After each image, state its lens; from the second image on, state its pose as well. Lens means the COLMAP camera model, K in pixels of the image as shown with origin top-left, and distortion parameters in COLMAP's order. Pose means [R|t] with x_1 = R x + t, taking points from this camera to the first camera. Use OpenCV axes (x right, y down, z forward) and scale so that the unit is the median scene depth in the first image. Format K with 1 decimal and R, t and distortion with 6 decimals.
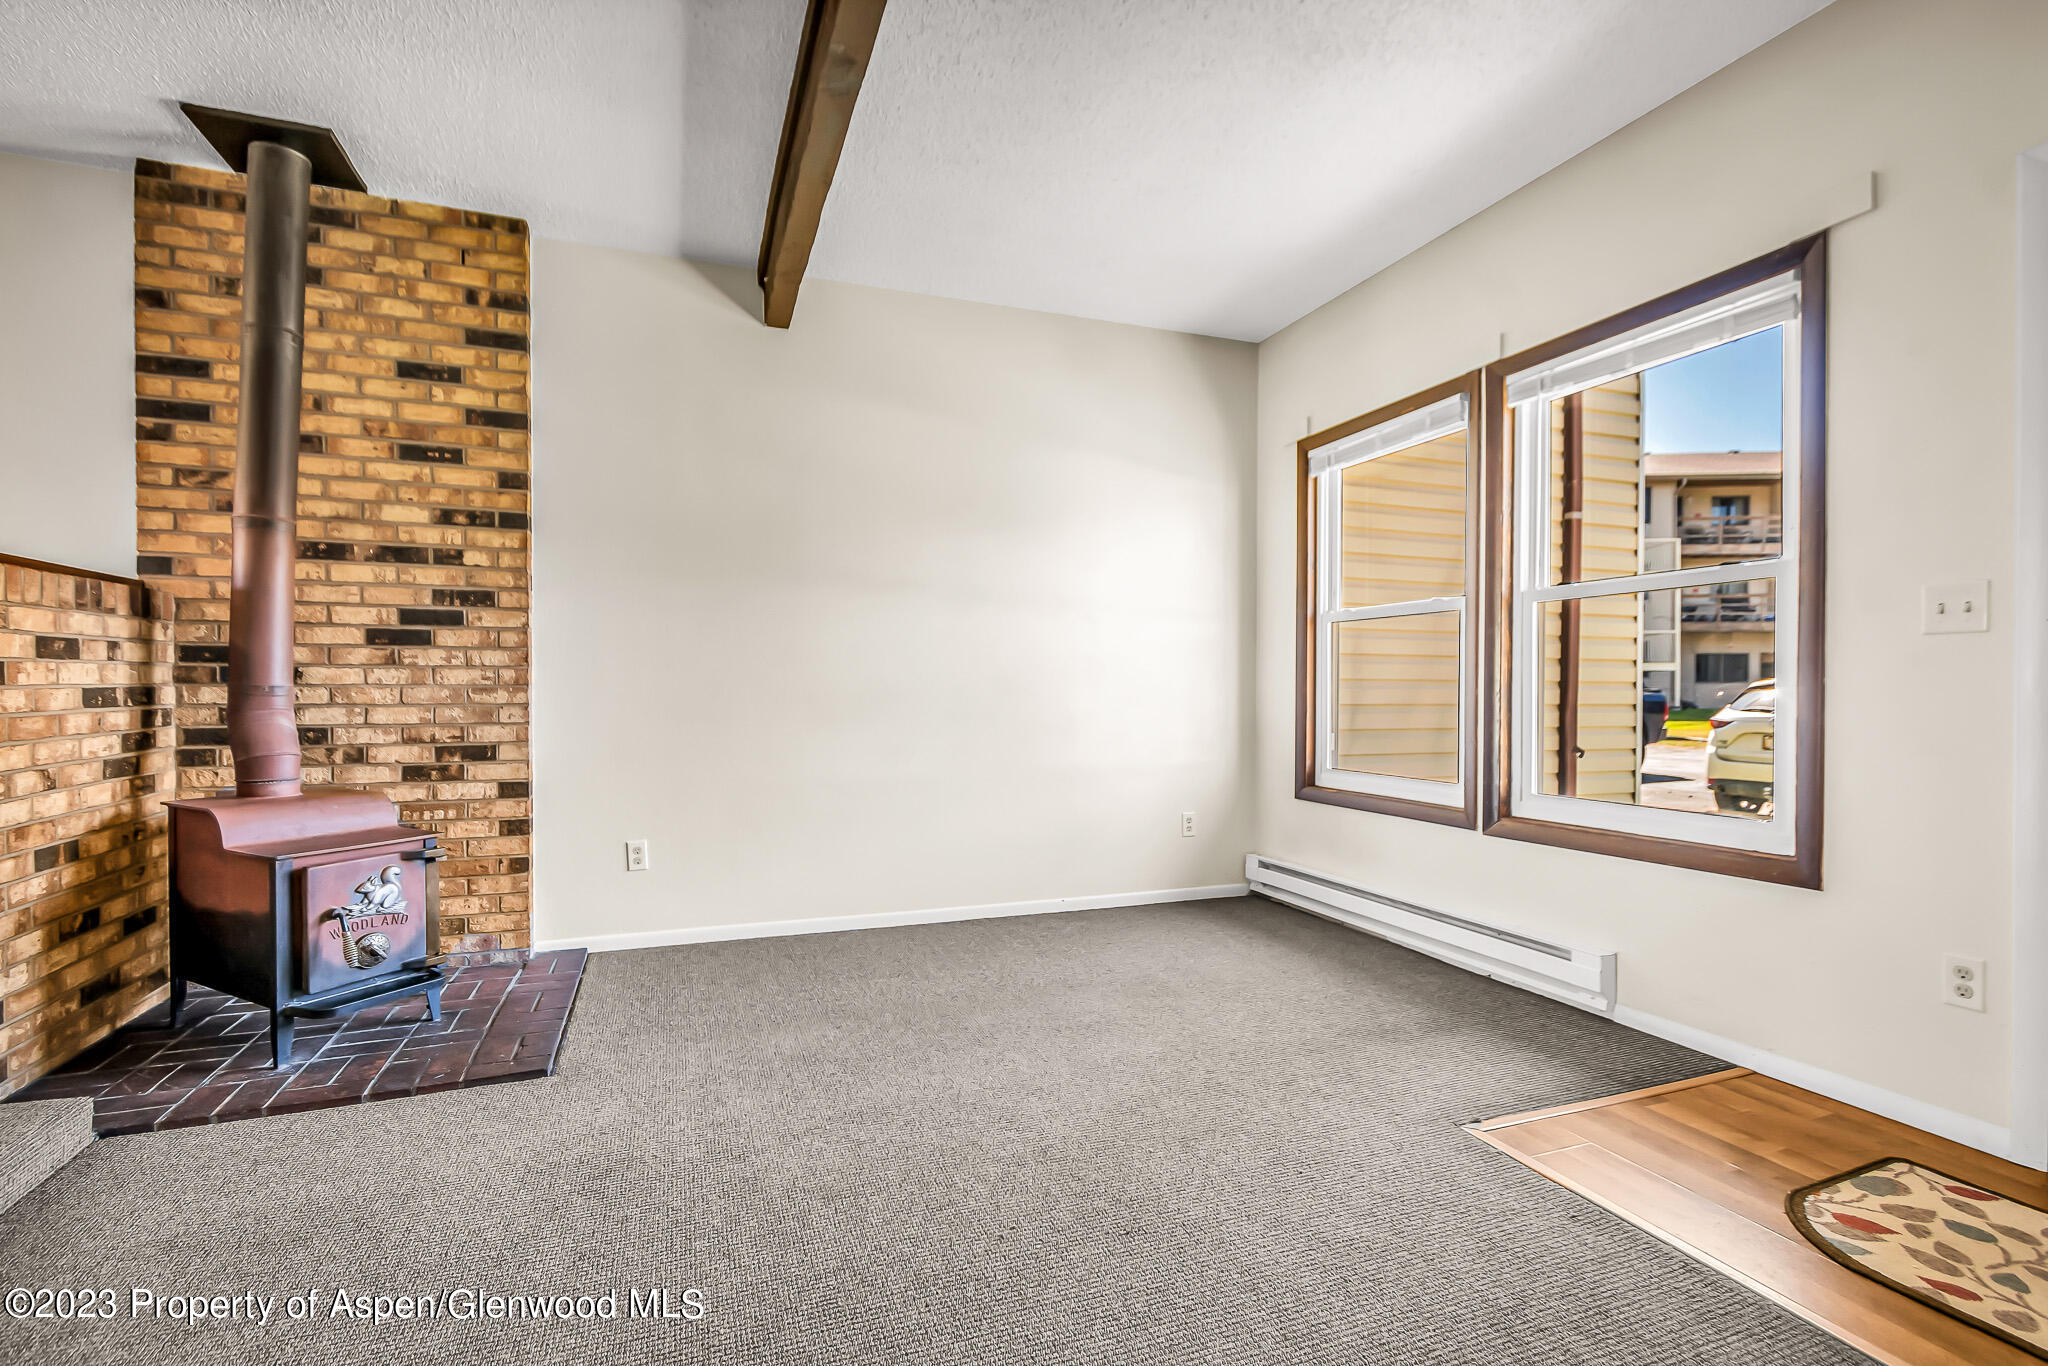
lens RADIAL K [[932.3, 0, 1019.7], [0, 932.3, 694.2], [0, 0, 1]] dist [0.000809, 0.000160]
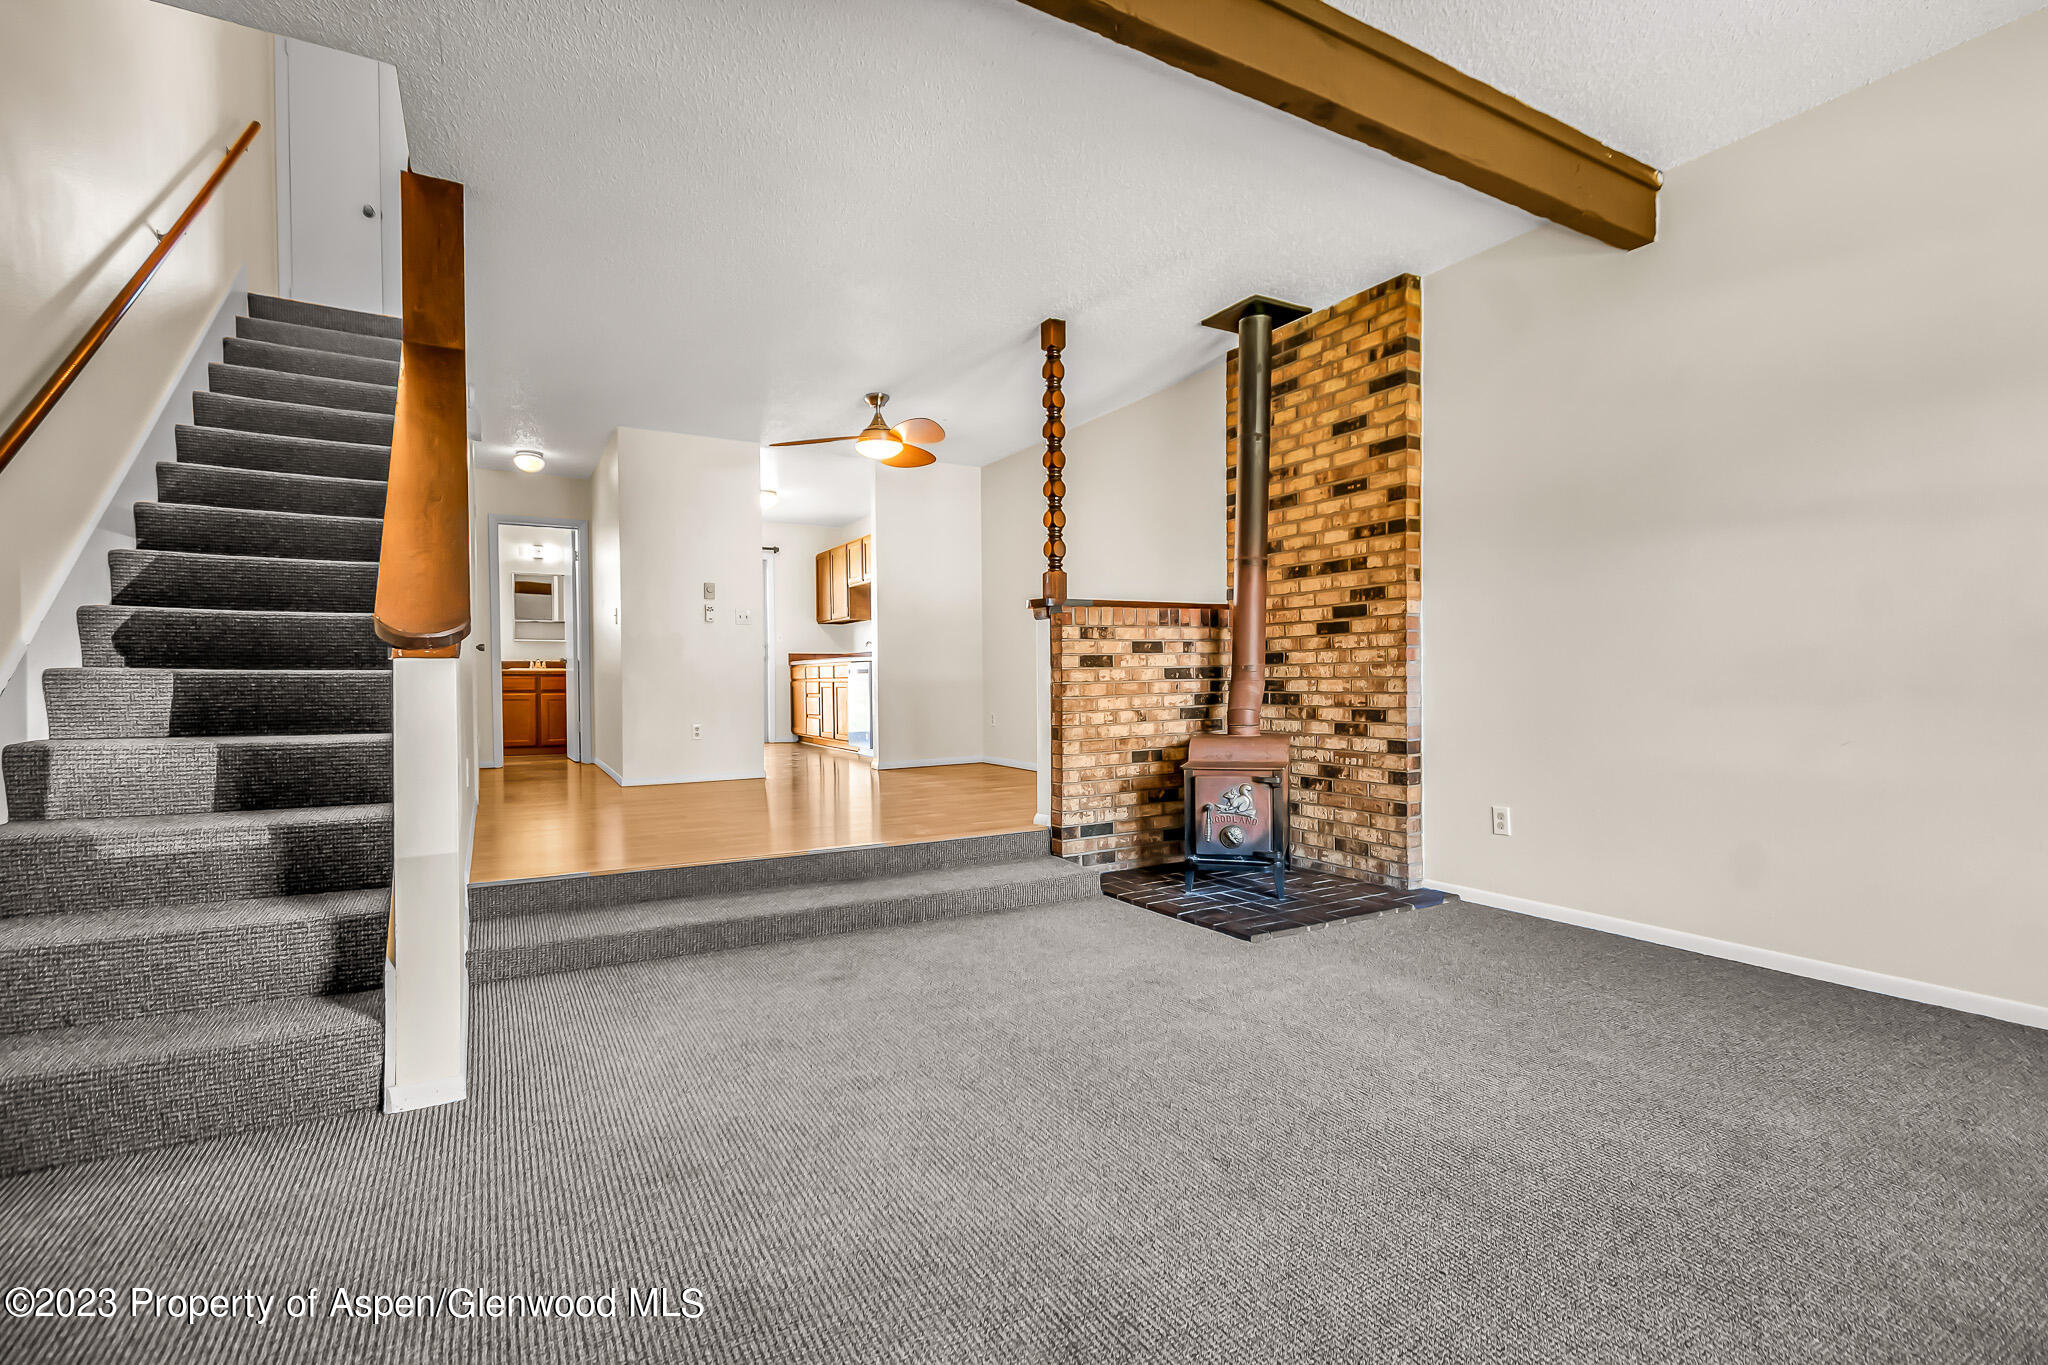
lens RADIAL K [[932.3, 0, 1019.7], [0, 932.3, 693.7], [0, 0, 1]] dist [0.000809, 0.000160]
pose [[0.160457, 0.010003, -0.986992, 0.605362], [0.004722, 0.999929, 0.010901, 0.017593], [0.987032, -0.006410, 0.160398, 0.331041]]
